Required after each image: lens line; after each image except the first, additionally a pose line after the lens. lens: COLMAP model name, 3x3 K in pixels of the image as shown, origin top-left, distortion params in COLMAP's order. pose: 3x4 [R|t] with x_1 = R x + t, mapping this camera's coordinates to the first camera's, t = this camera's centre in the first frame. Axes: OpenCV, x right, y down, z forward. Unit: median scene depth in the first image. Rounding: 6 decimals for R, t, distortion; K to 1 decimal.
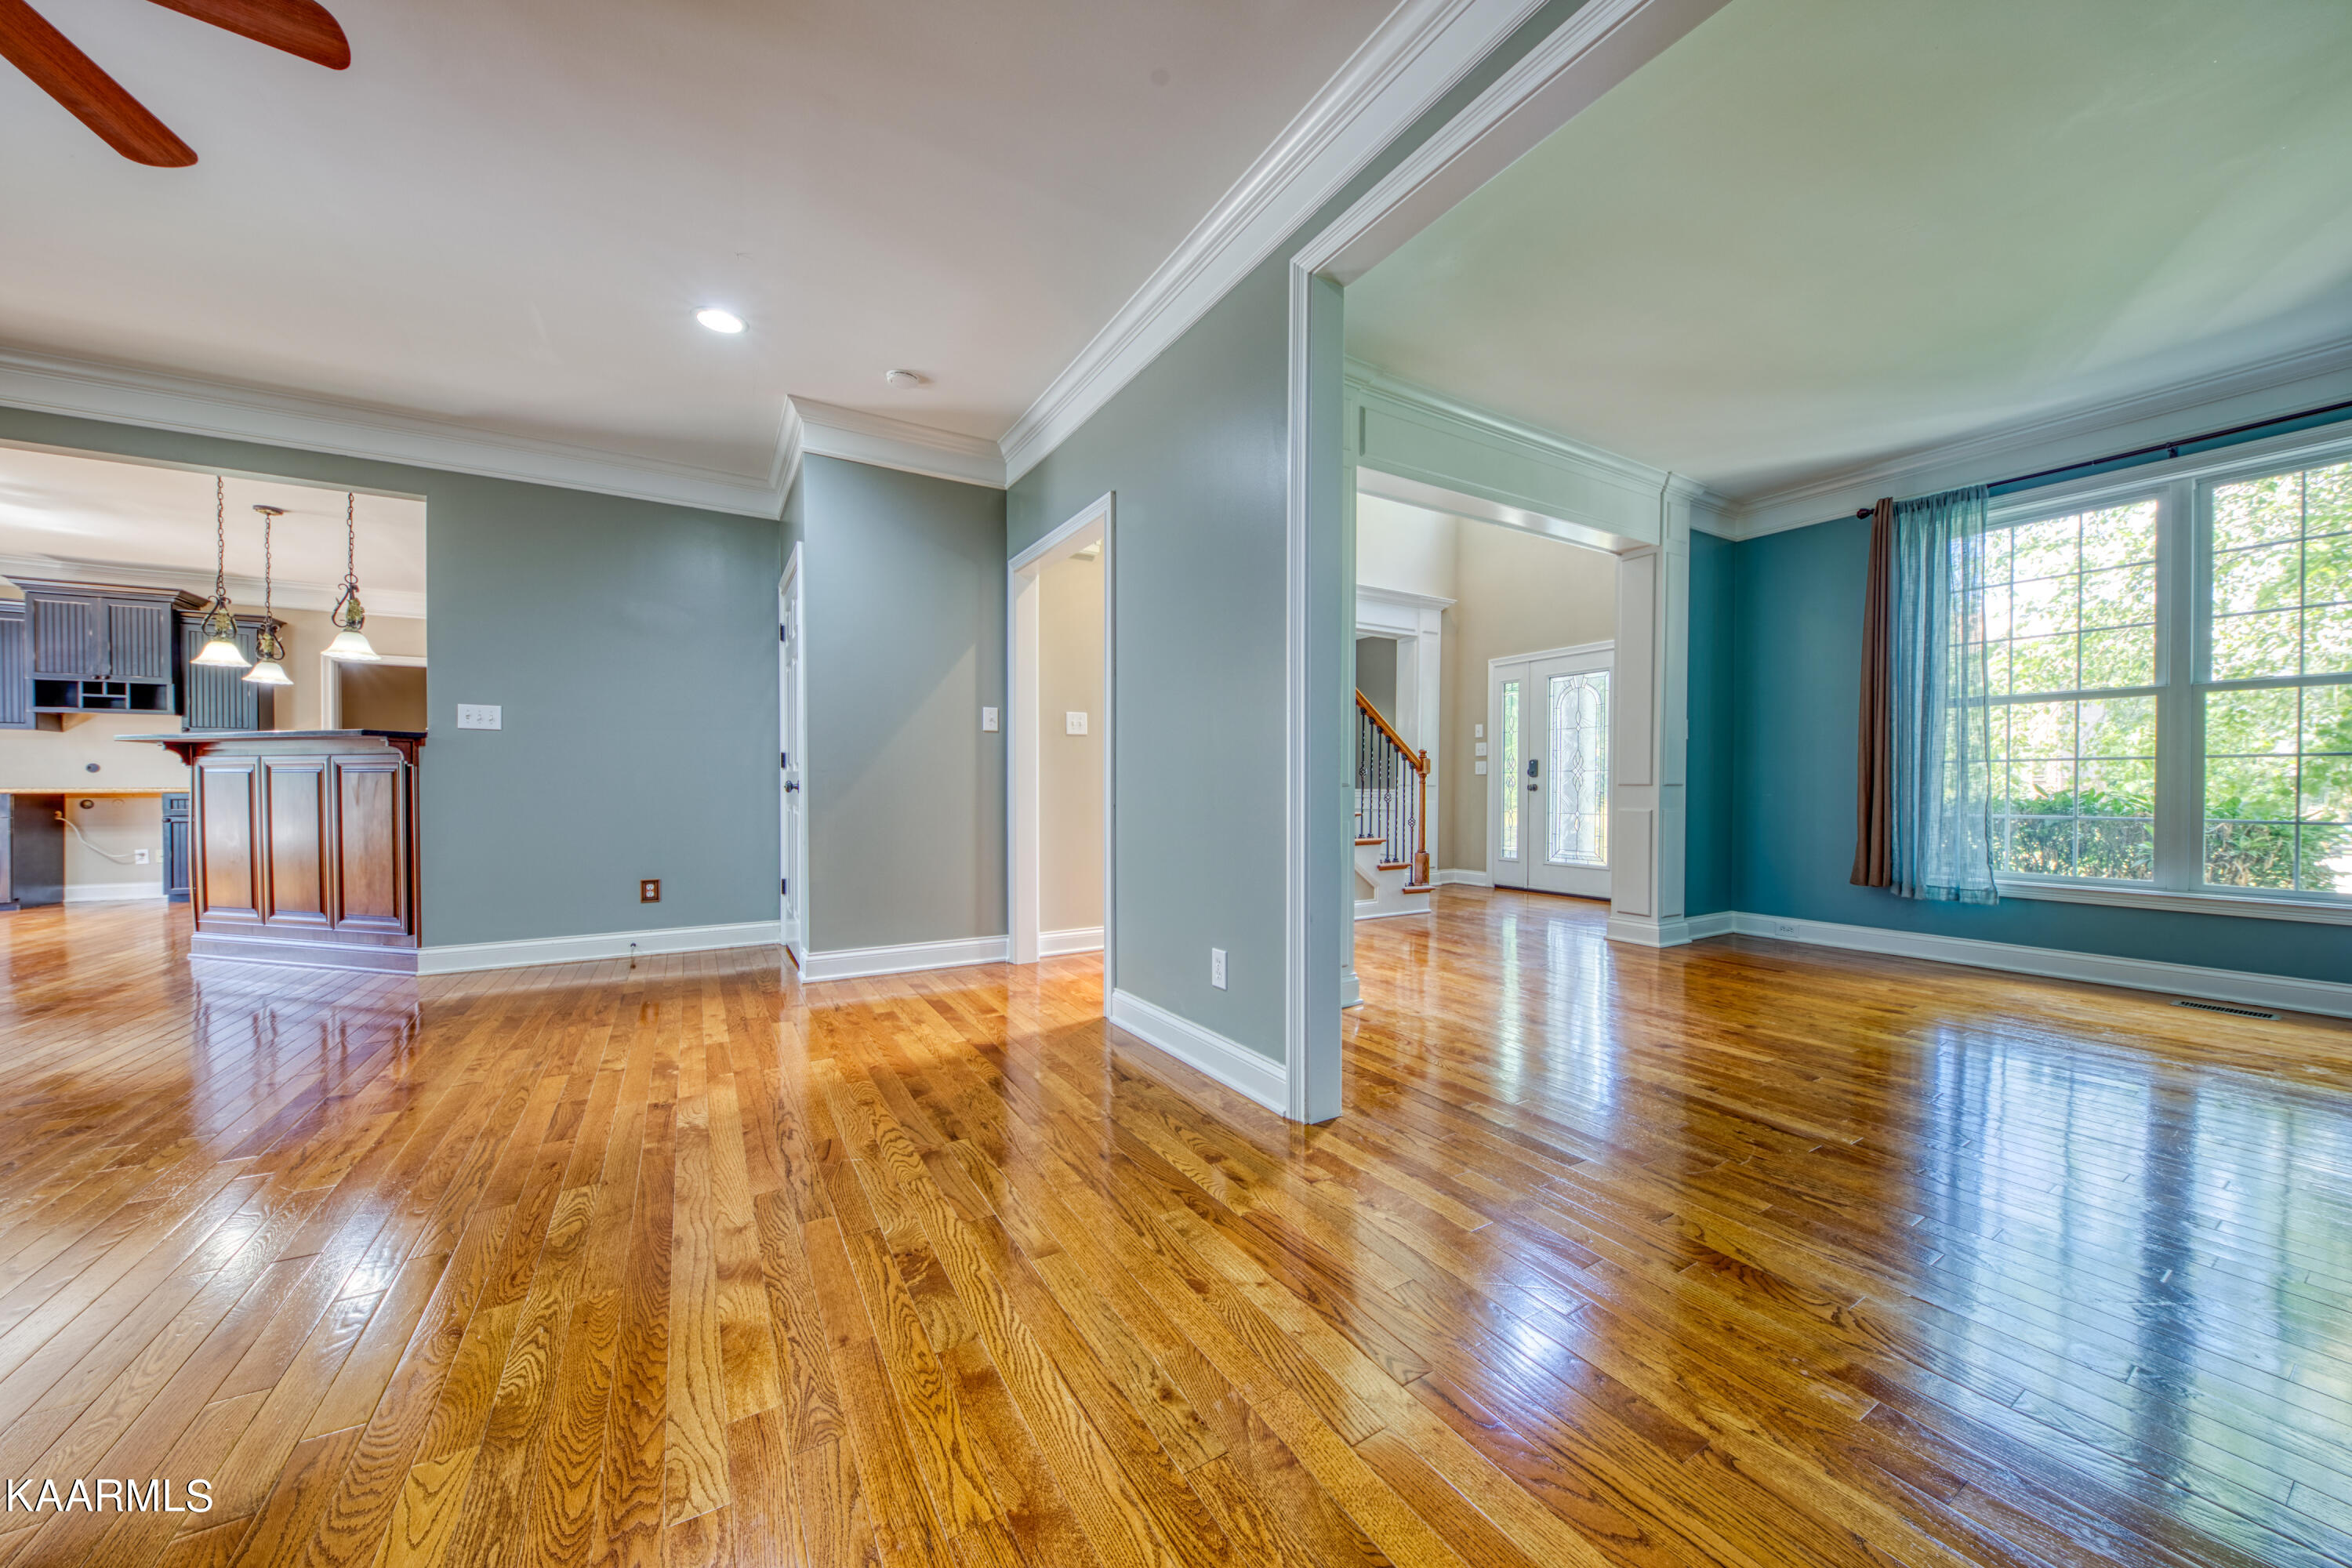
lens RADIAL K [[826.4, 0, 1253.5], [0, 826.4, 800.5], [0, 0, 1]] dist [-0.000329, -0.002598]
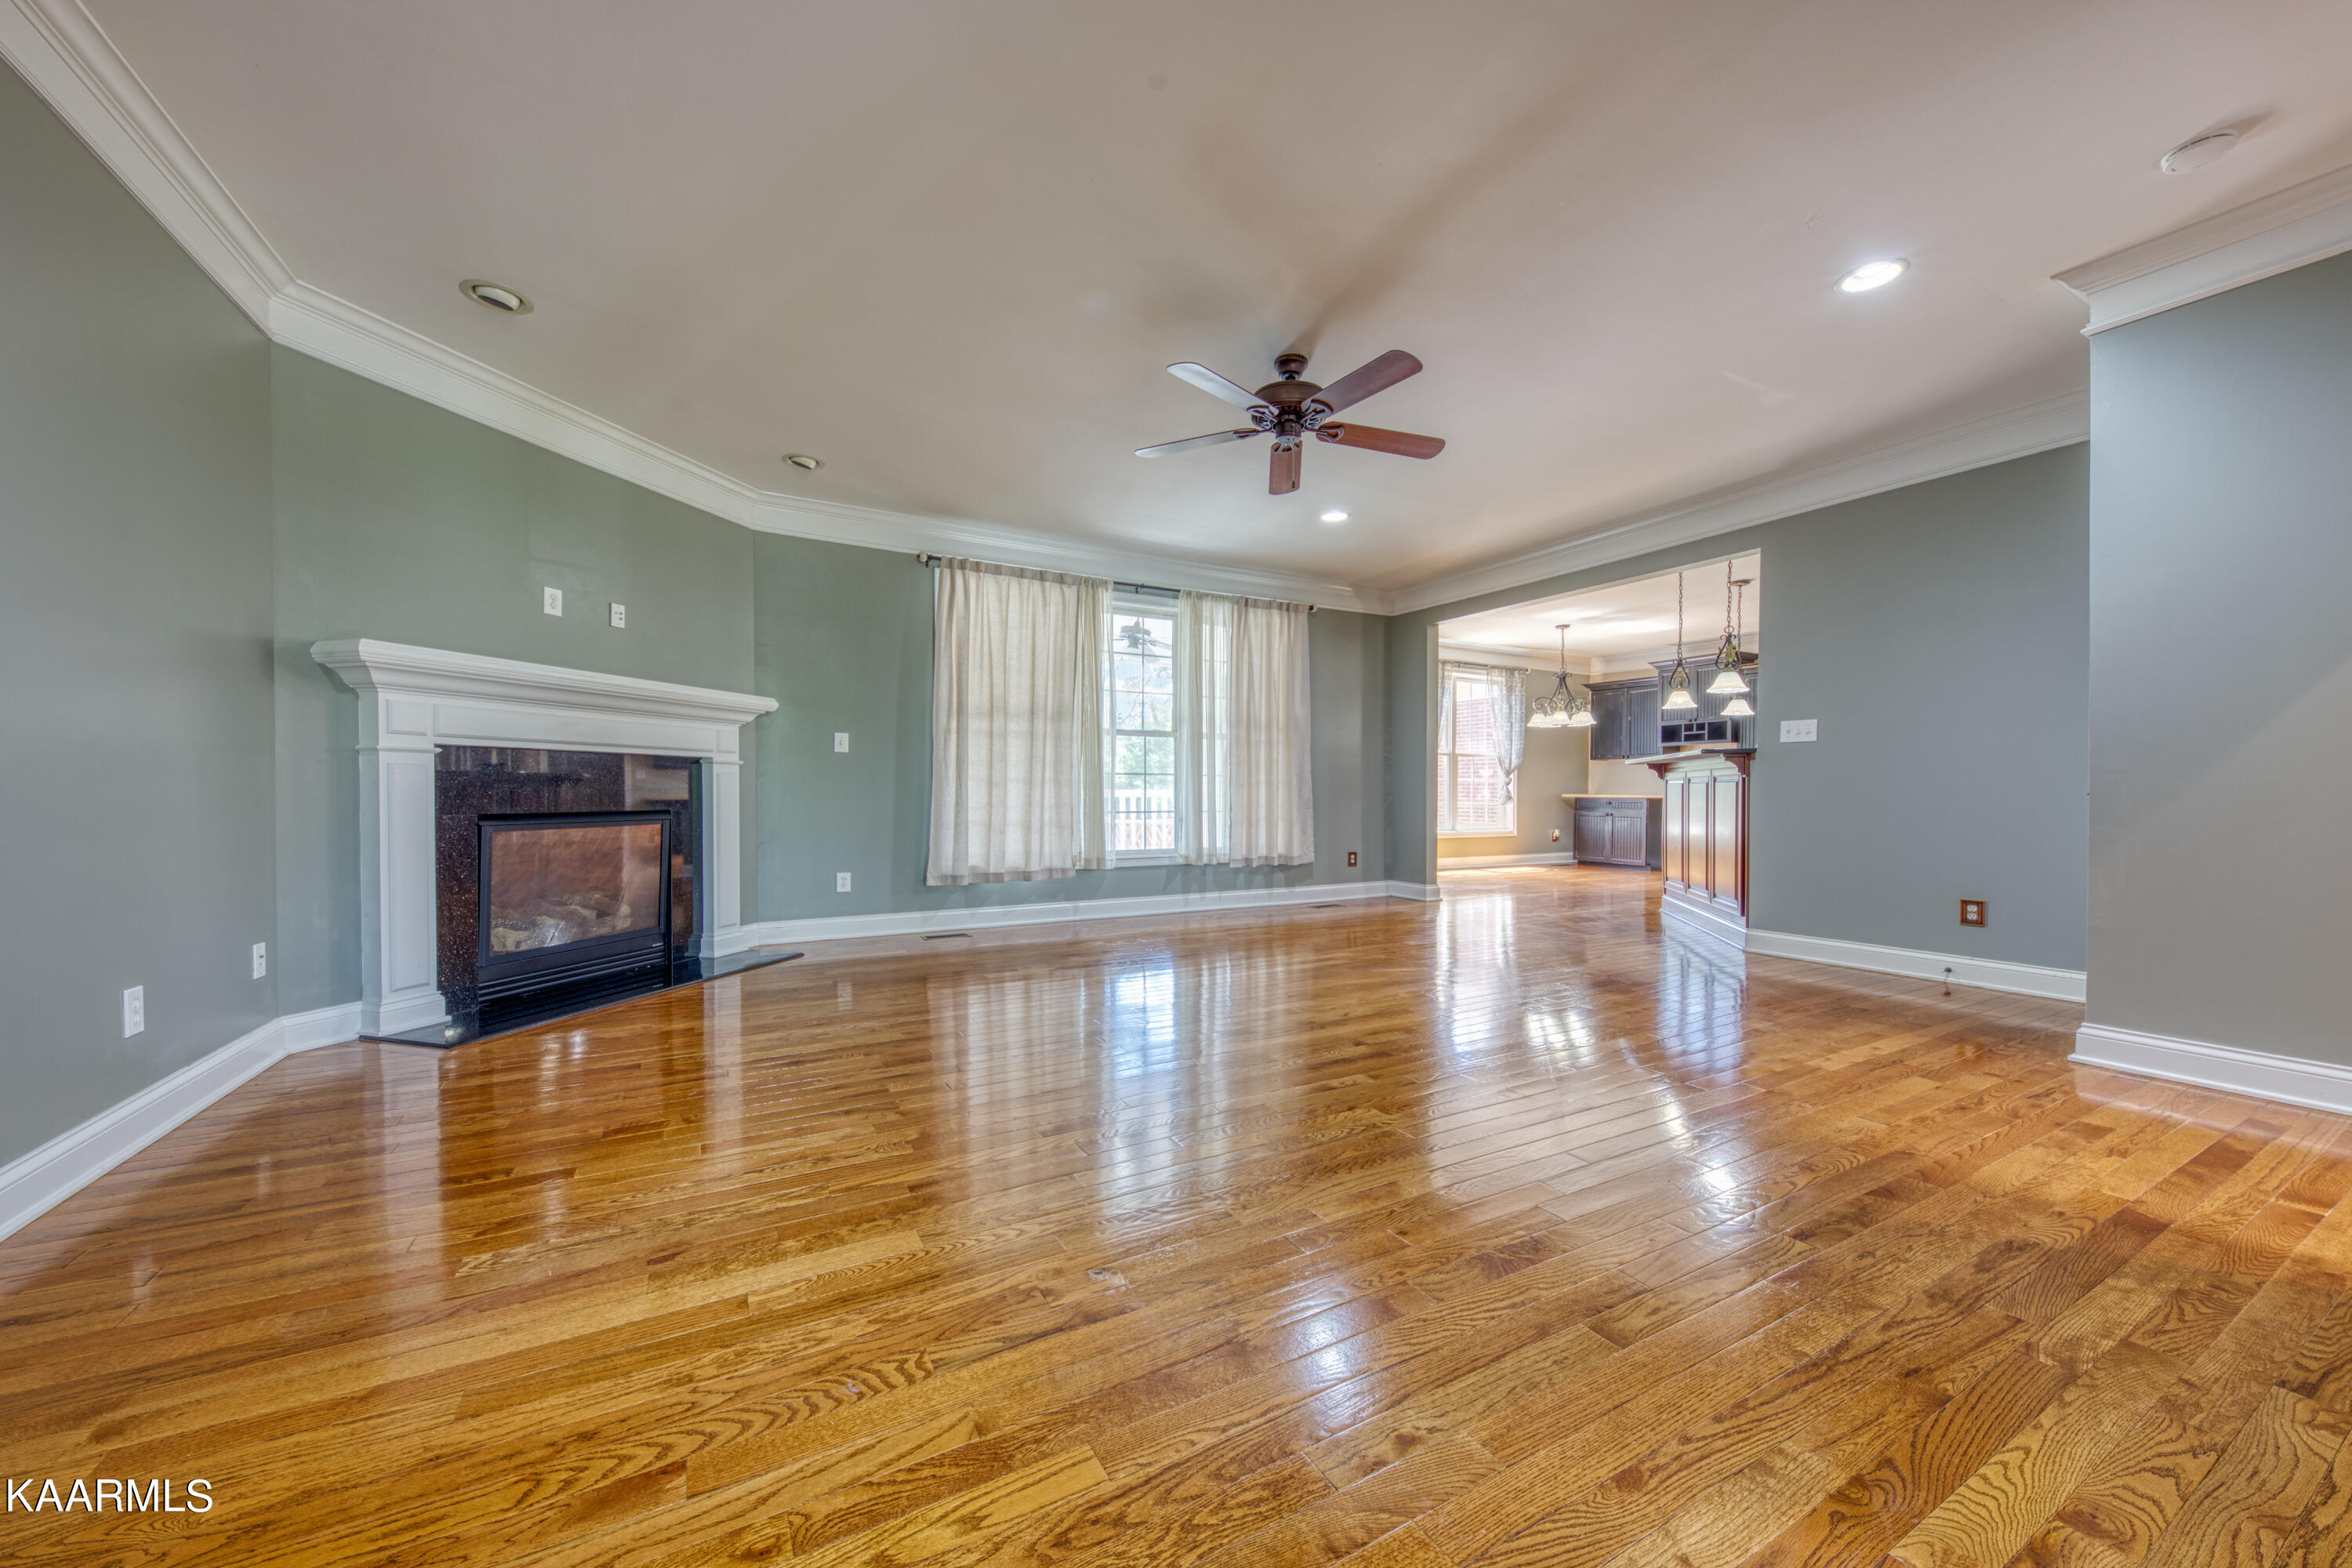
lens RADIAL K [[826.4, 0, 1145.1], [0, 826.4, 806.1], [0, 0, 1]] dist [-0.000329, -0.002598]
pose [[-0.100611, 0.015594, -0.994804, 0.307693], [-0.019818, 0.999647, 0.017674, -0.003017], [0.994728, 0.021494, -0.100266, 0.286455]]
